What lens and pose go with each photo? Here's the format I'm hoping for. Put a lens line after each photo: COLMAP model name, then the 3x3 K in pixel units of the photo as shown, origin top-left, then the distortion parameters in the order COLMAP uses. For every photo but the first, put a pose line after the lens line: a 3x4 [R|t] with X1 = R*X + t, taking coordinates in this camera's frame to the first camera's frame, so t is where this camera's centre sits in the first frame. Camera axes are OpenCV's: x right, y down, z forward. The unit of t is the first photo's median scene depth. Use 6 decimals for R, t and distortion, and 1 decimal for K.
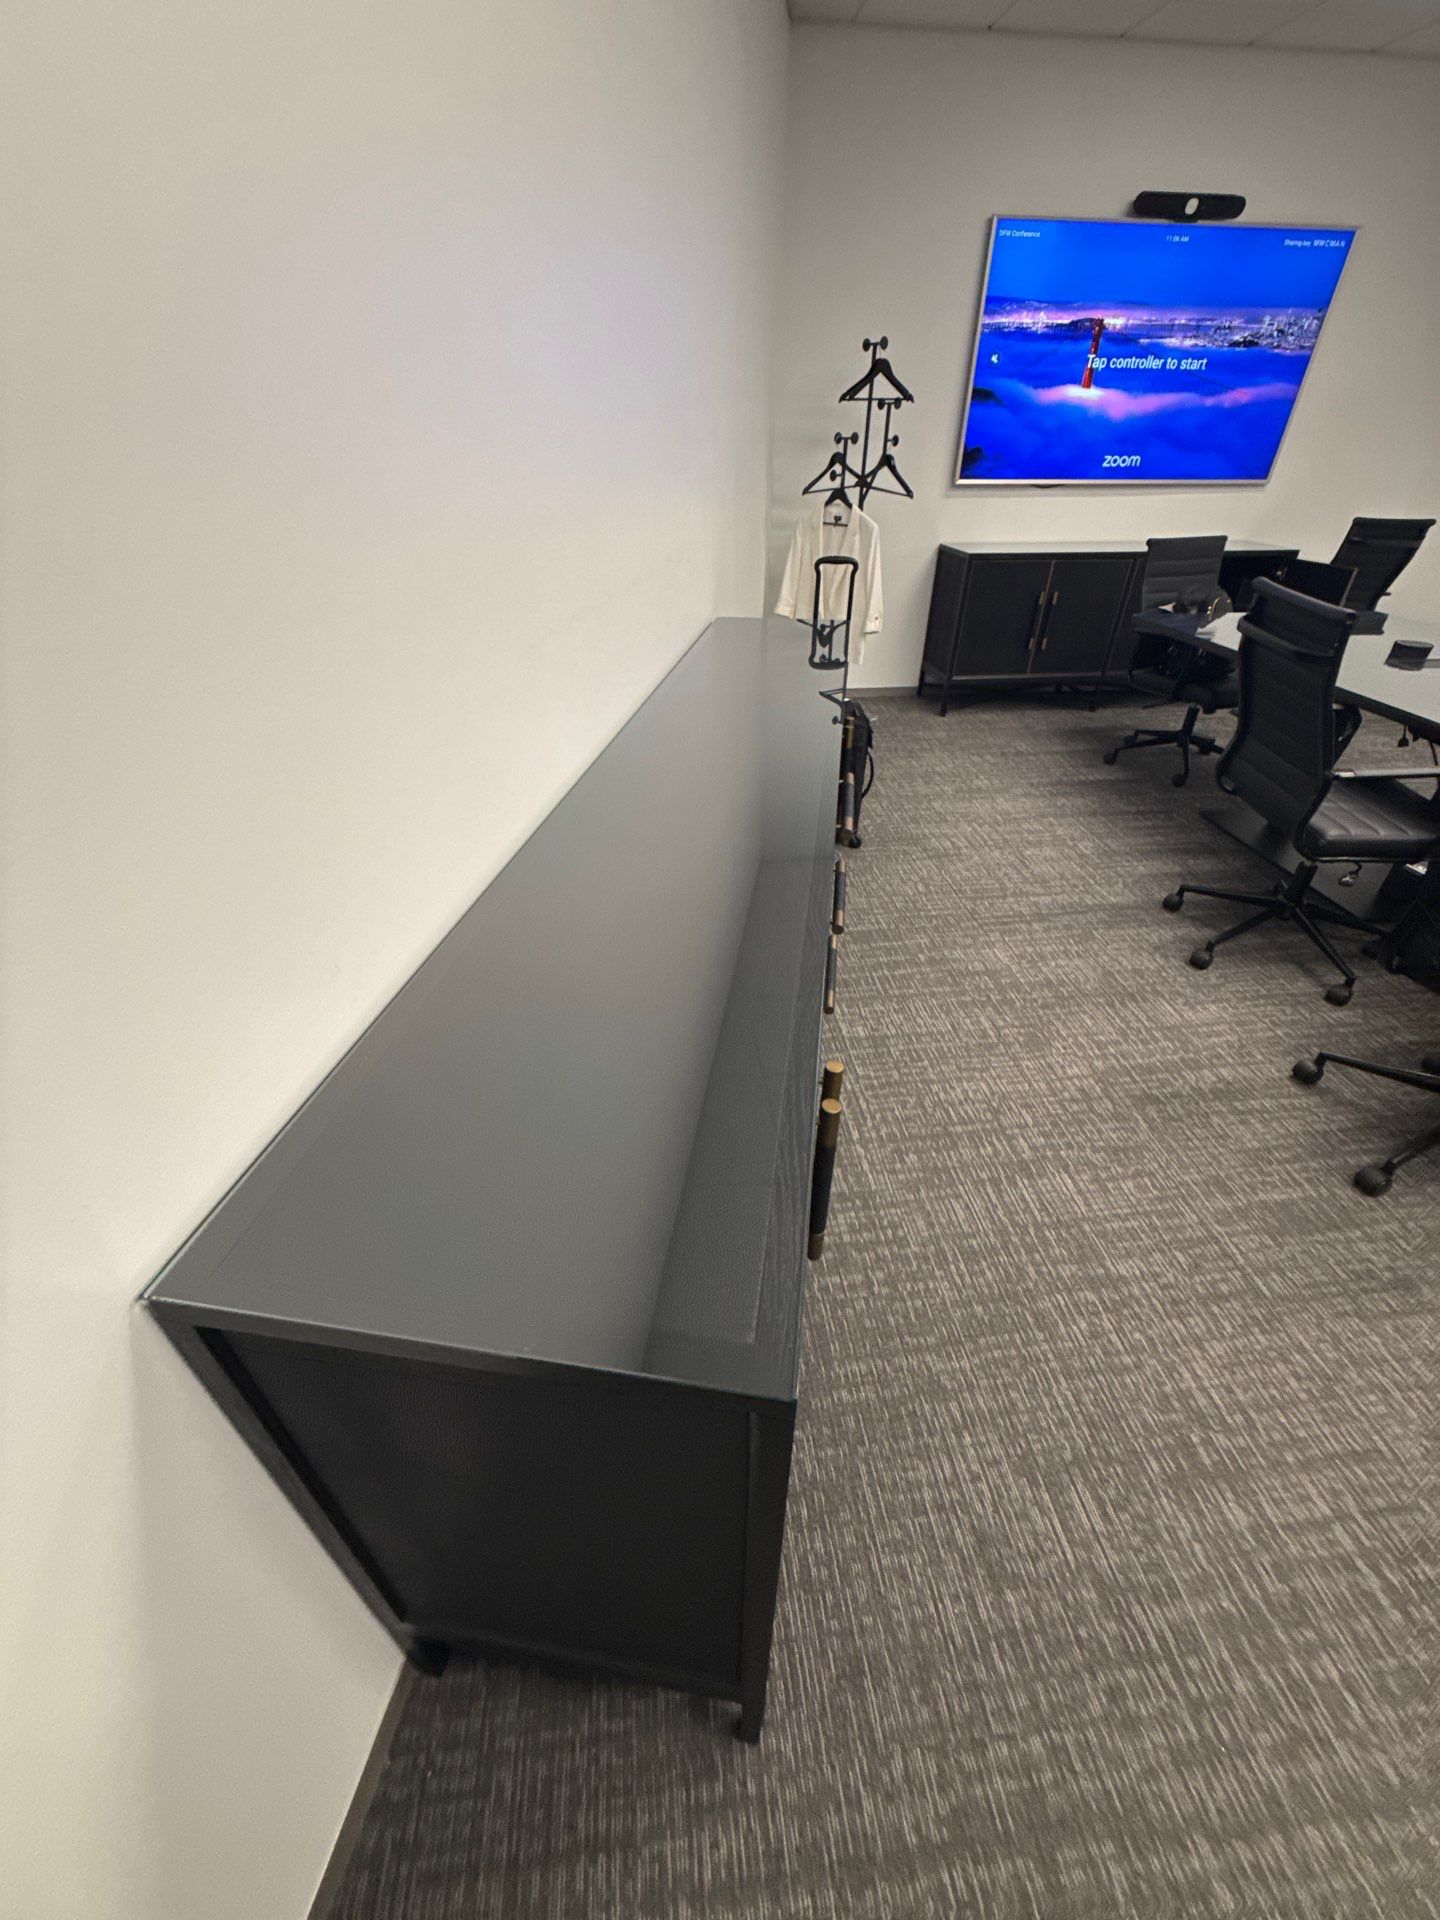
lens RADIAL K [[746.7, 0, 725.1], [0, 746.7, 962.8], [0, 0, 1]] dist [-0.000459, 0.000135]
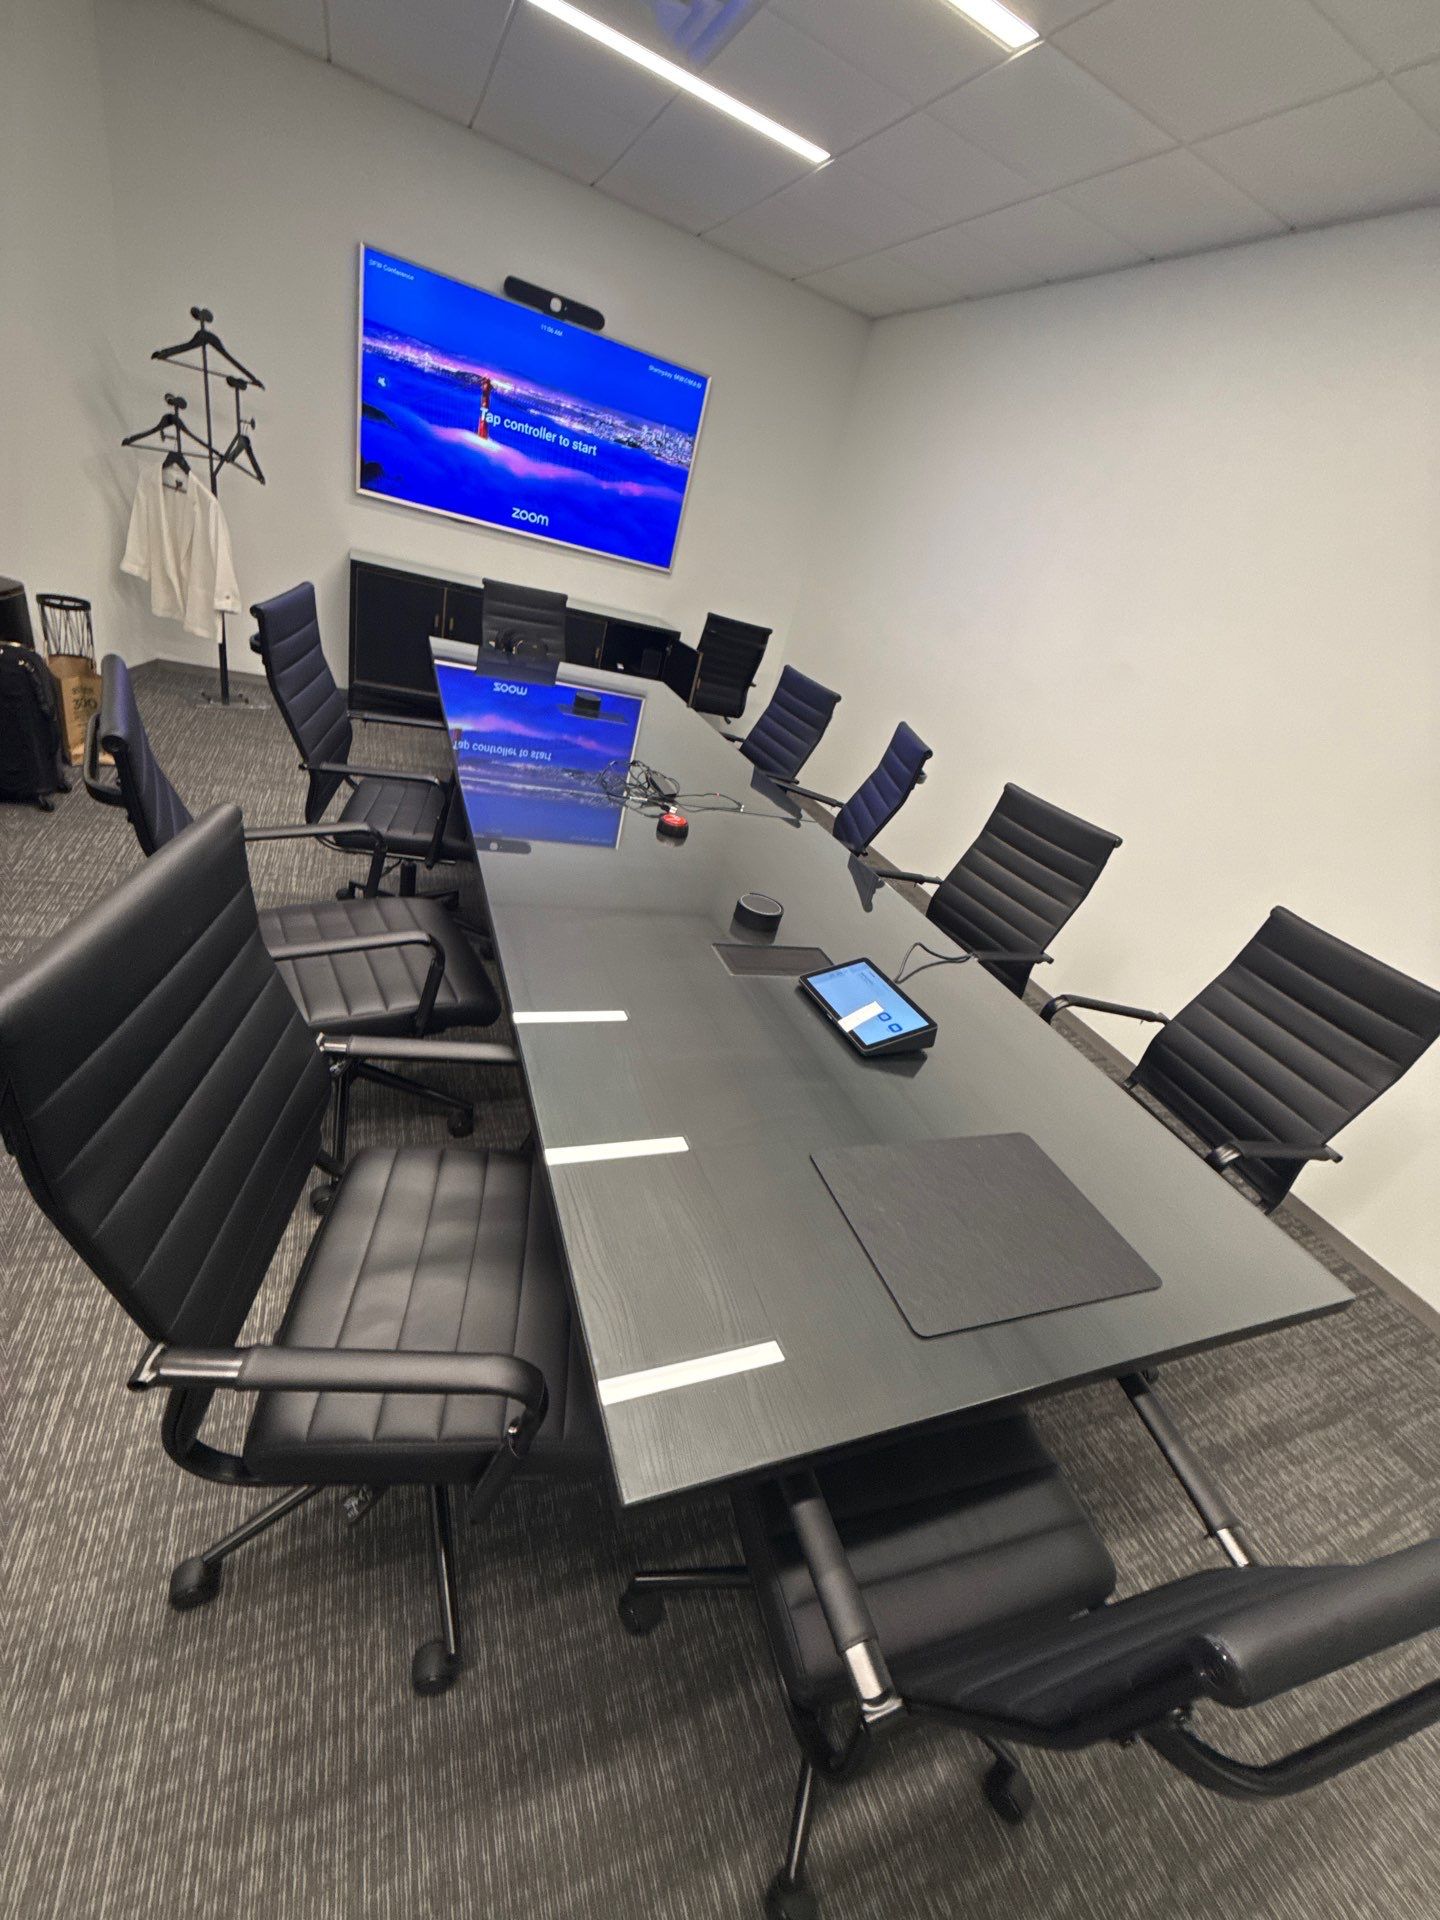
lens RADIAL K [[746.7, 0, 719.7], [0, 746.7, 962.7], [0, 0, 1]] dist [-0.000459, 0.000135]
pose [[0.943811, 0.084131, 0.319599, 0.539458], [-0.064801, 0.995393, -0.070661, 0.032606], [-0.324071, 0.045980, 0.944915, -0.088708]]
